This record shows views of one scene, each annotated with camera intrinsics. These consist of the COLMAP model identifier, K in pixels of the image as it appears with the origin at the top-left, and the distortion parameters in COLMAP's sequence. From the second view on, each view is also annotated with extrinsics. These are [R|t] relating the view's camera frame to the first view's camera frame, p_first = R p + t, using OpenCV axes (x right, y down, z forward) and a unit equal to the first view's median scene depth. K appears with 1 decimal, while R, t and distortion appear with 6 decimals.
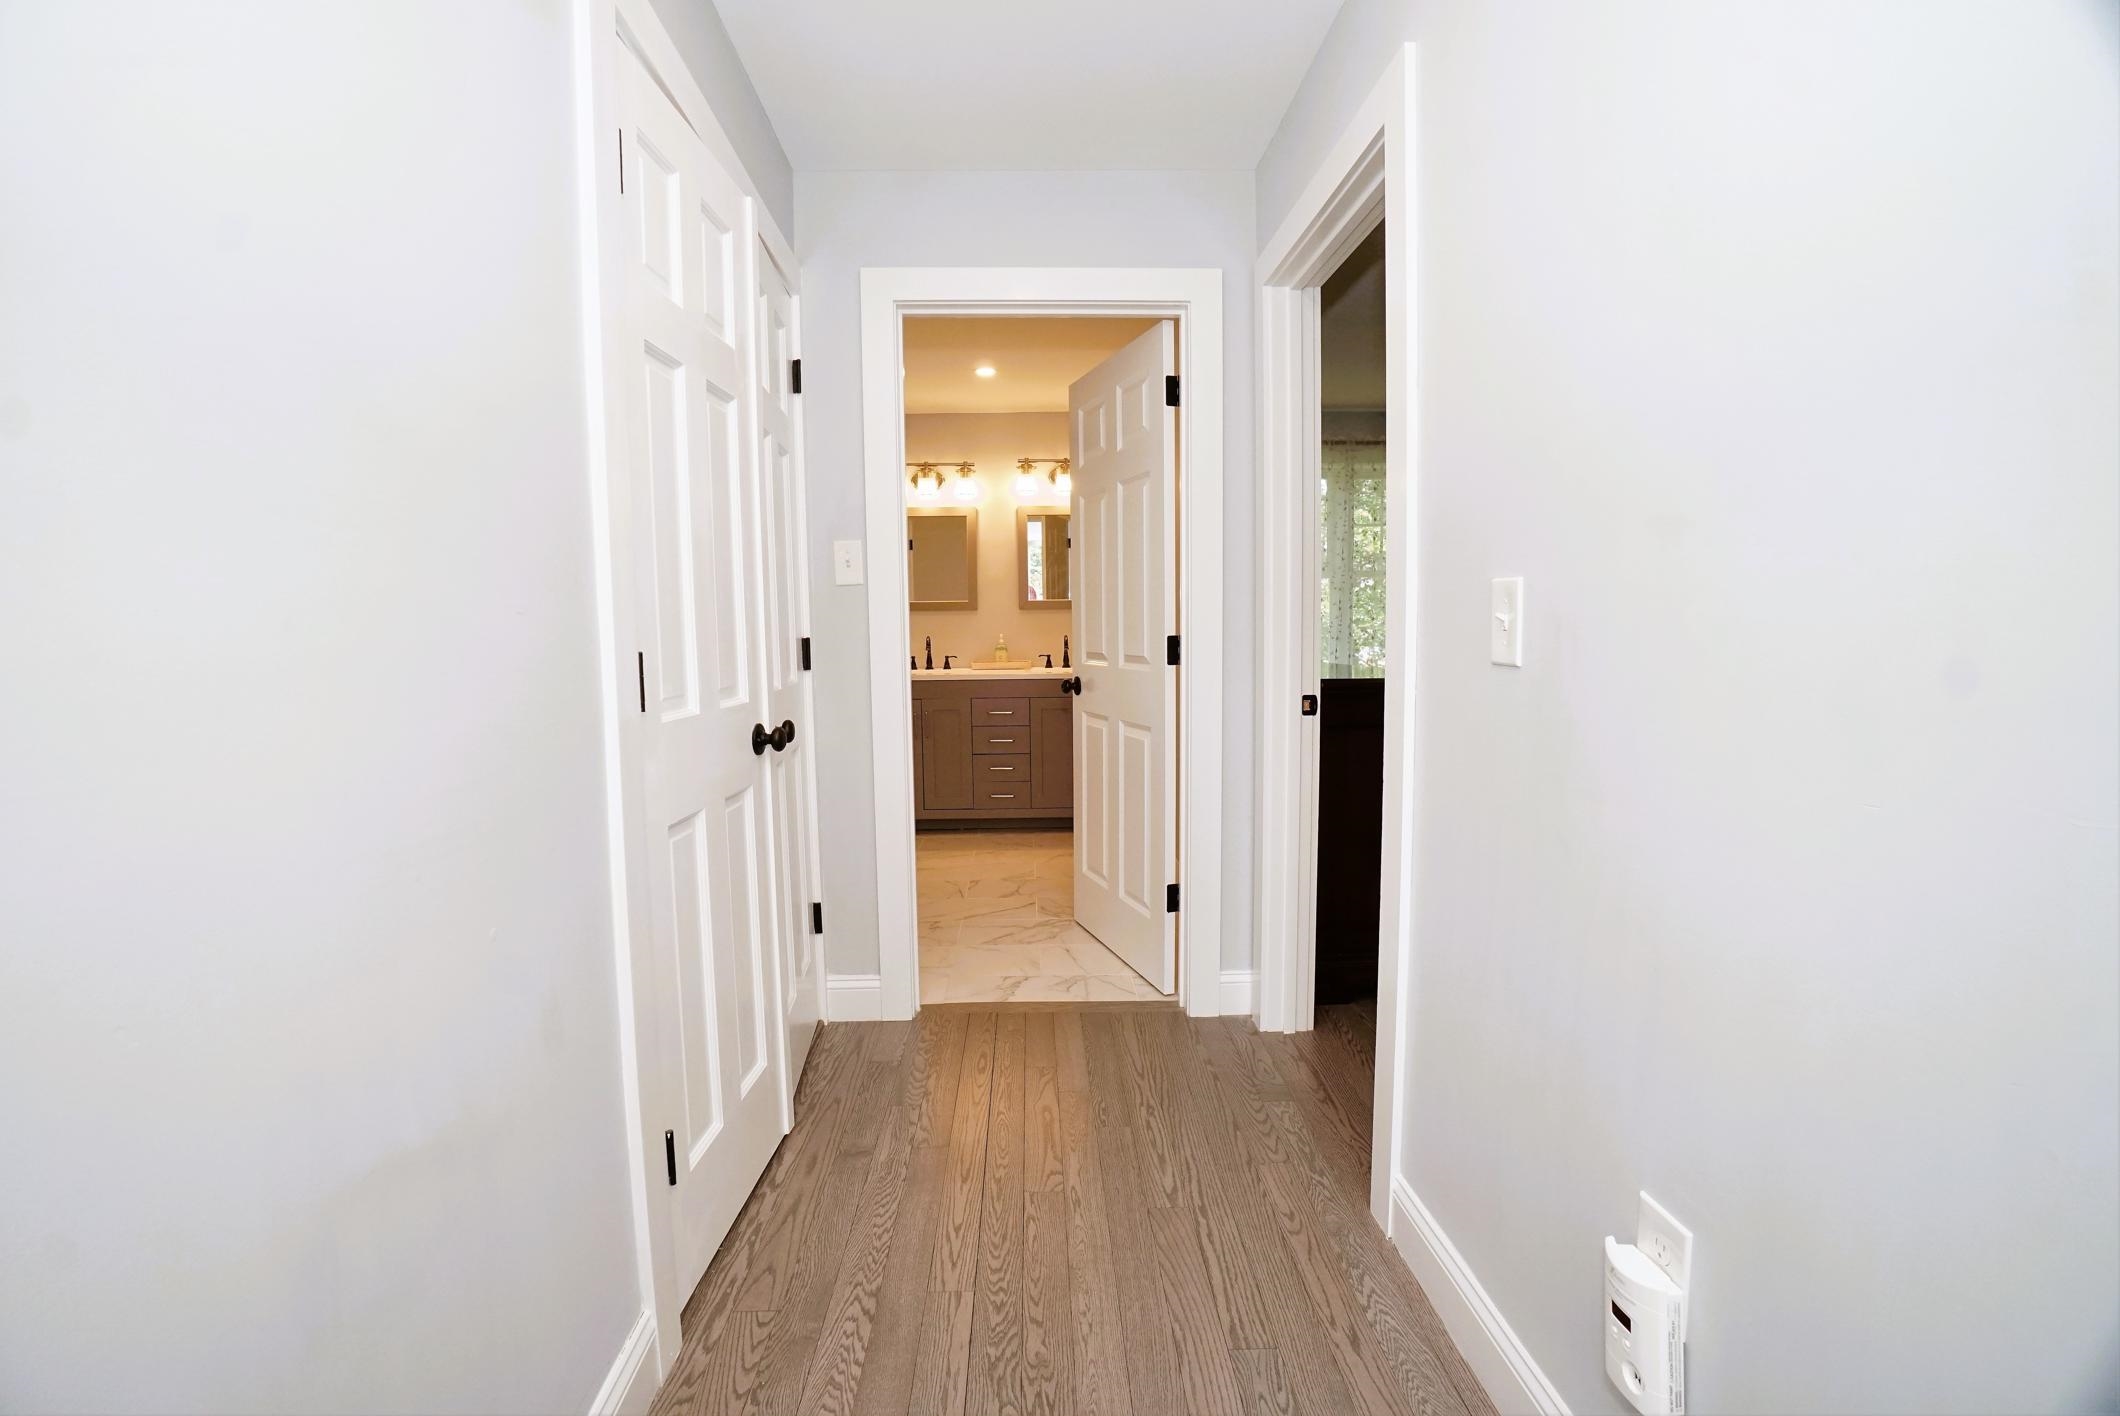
lens RADIAL K [[936.6, 0, 1055.6], [0, 936.6, 707.6], [0, 0, 1]] dist [-0.057022, 0.019036]
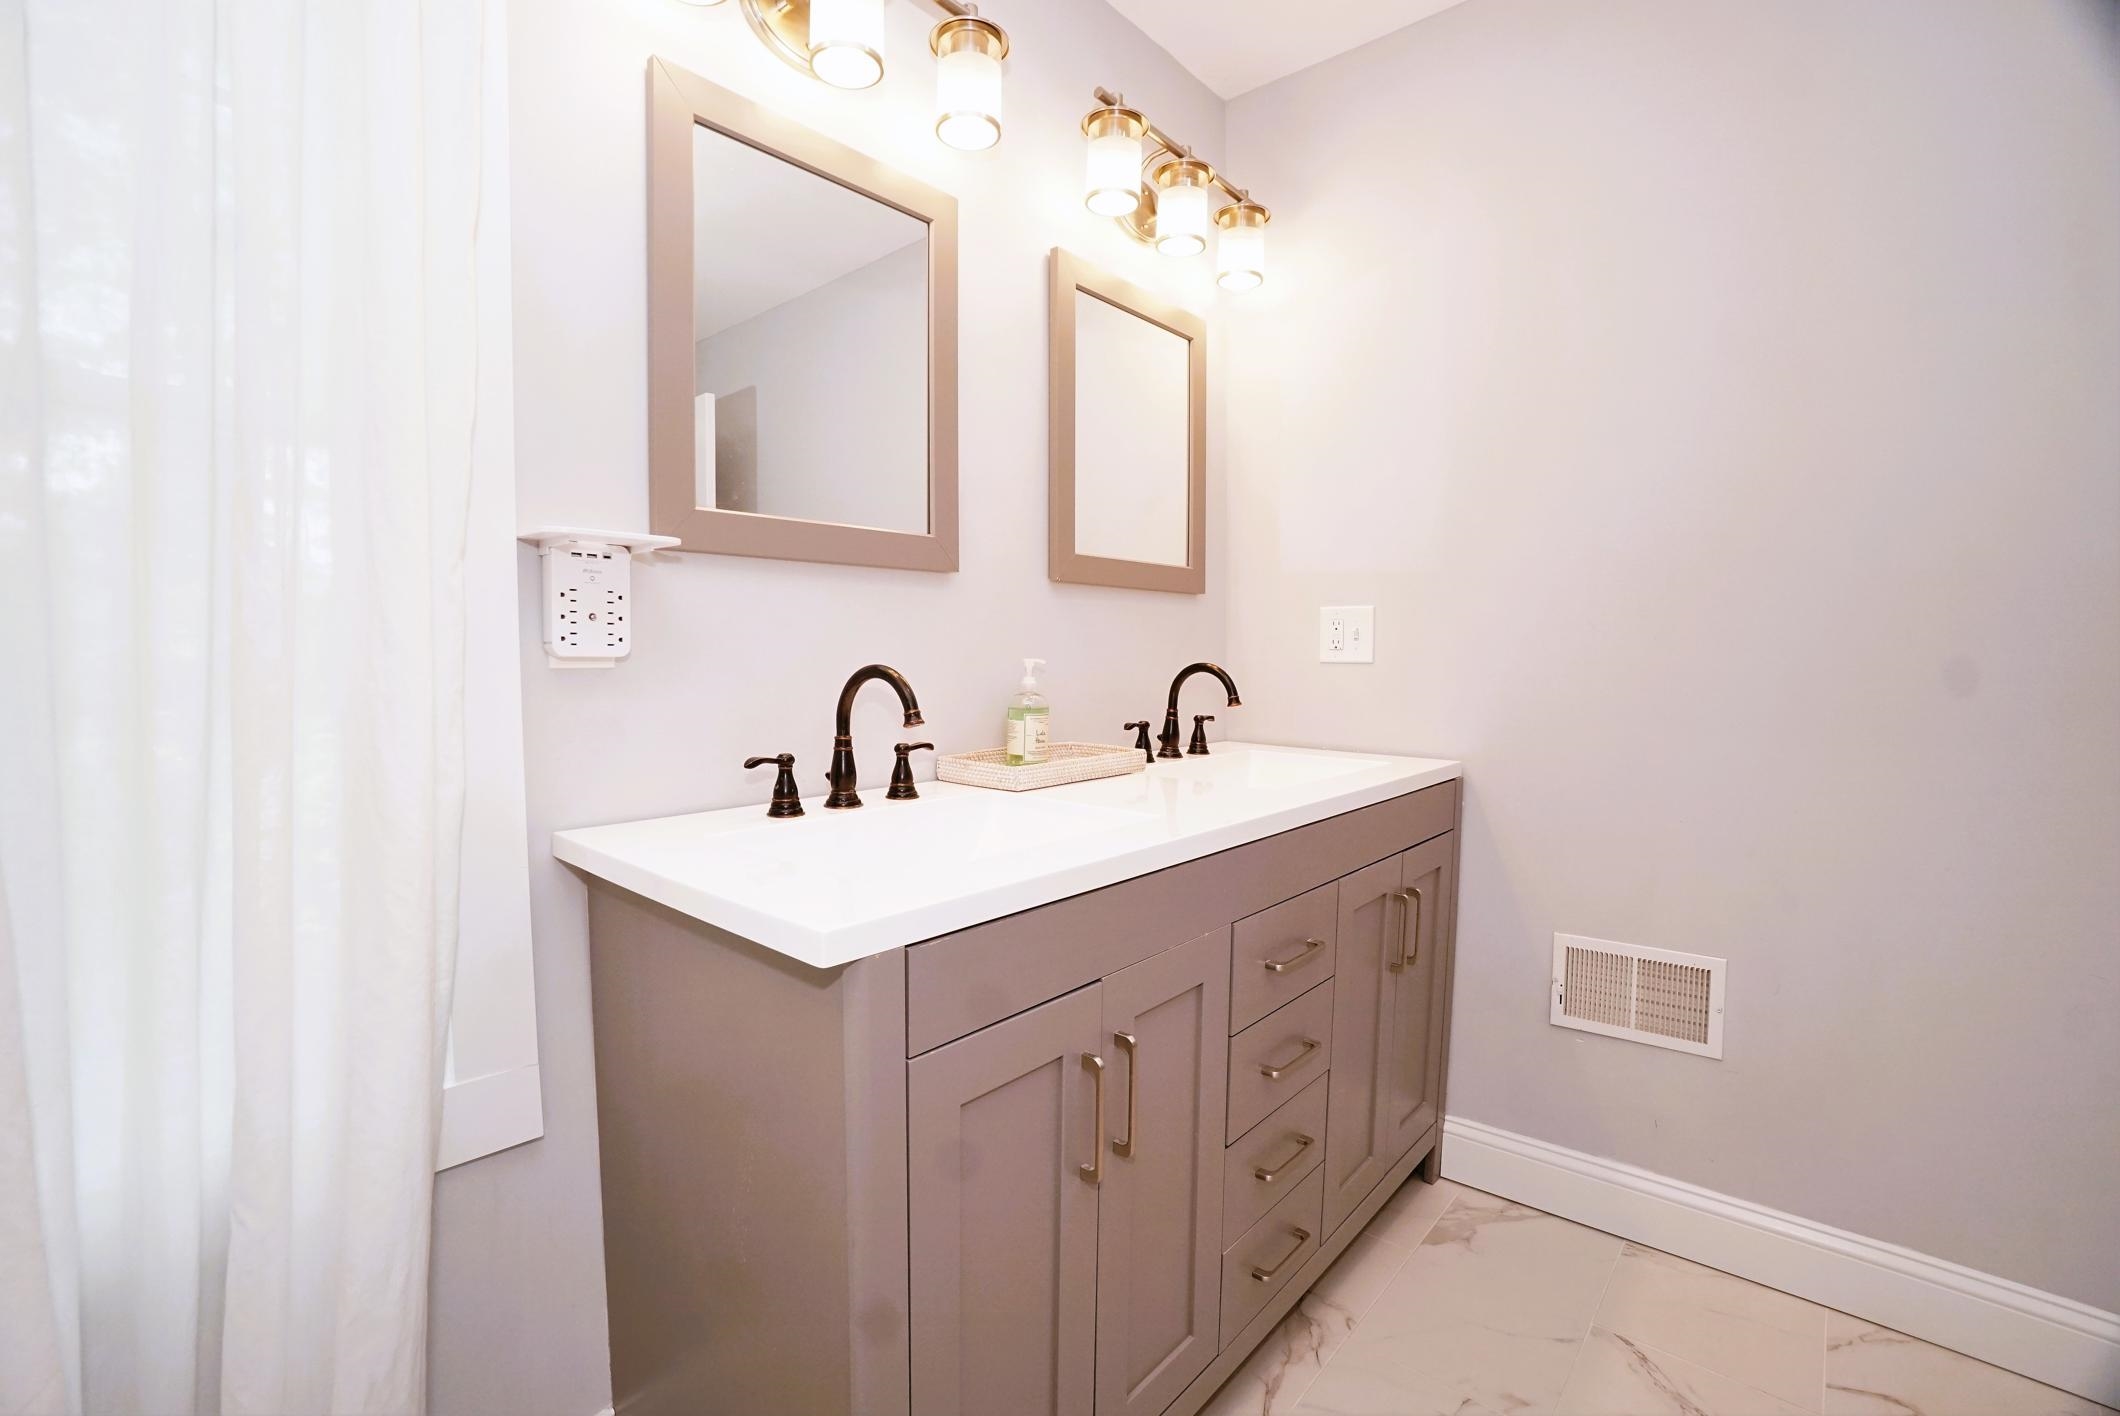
lens RADIAL K [[936.6, 0, 1055.6], [0, 936.6, 707.6], [0, 0, 1]] dist [-0.057022, 0.019036]
pose [[0.677445, -0.032120, 0.734871, -0.394608], [0.056686, 0.998355, -0.008619, -0.089027], [-0.733386, 0.047496, 0.678152, 1.166348]]
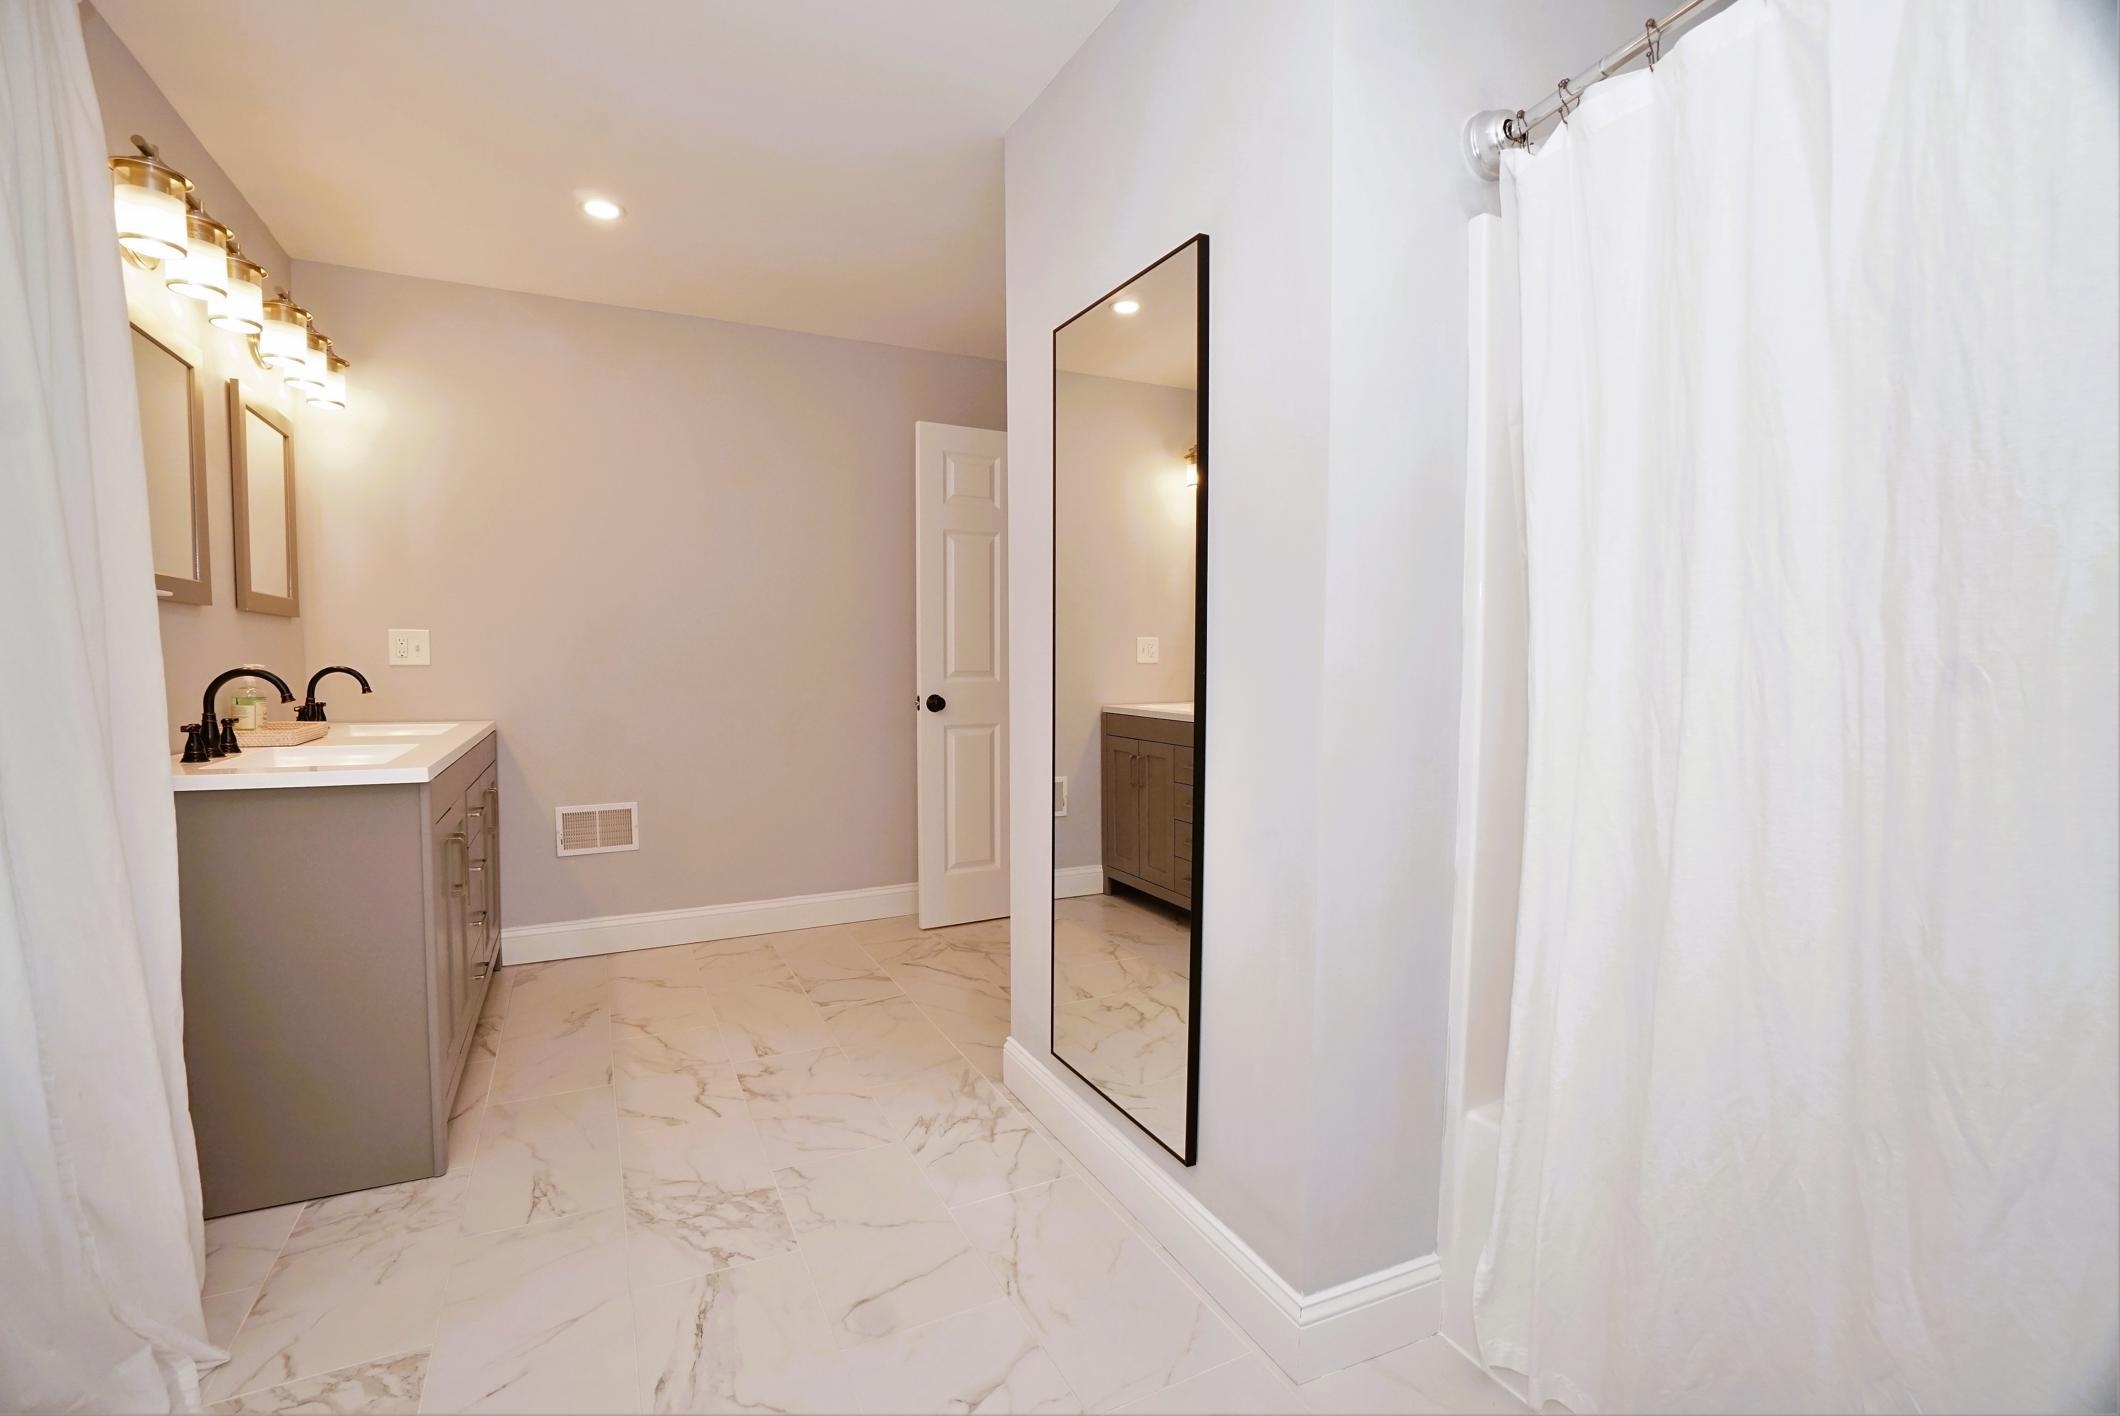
lens RADIAL K [[938.5, 0, 1051.5], [0, 938.5, 716.1], [0, 0, 1]] dist [-0.060971, 0.022083]
pose [[-0.428744, -0.045652, 0.902272, -0.877290], [0.083317, 0.992468, 0.089806, -0.090665], [-0.899576, 0.113679, -0.421711, 1.238966]]
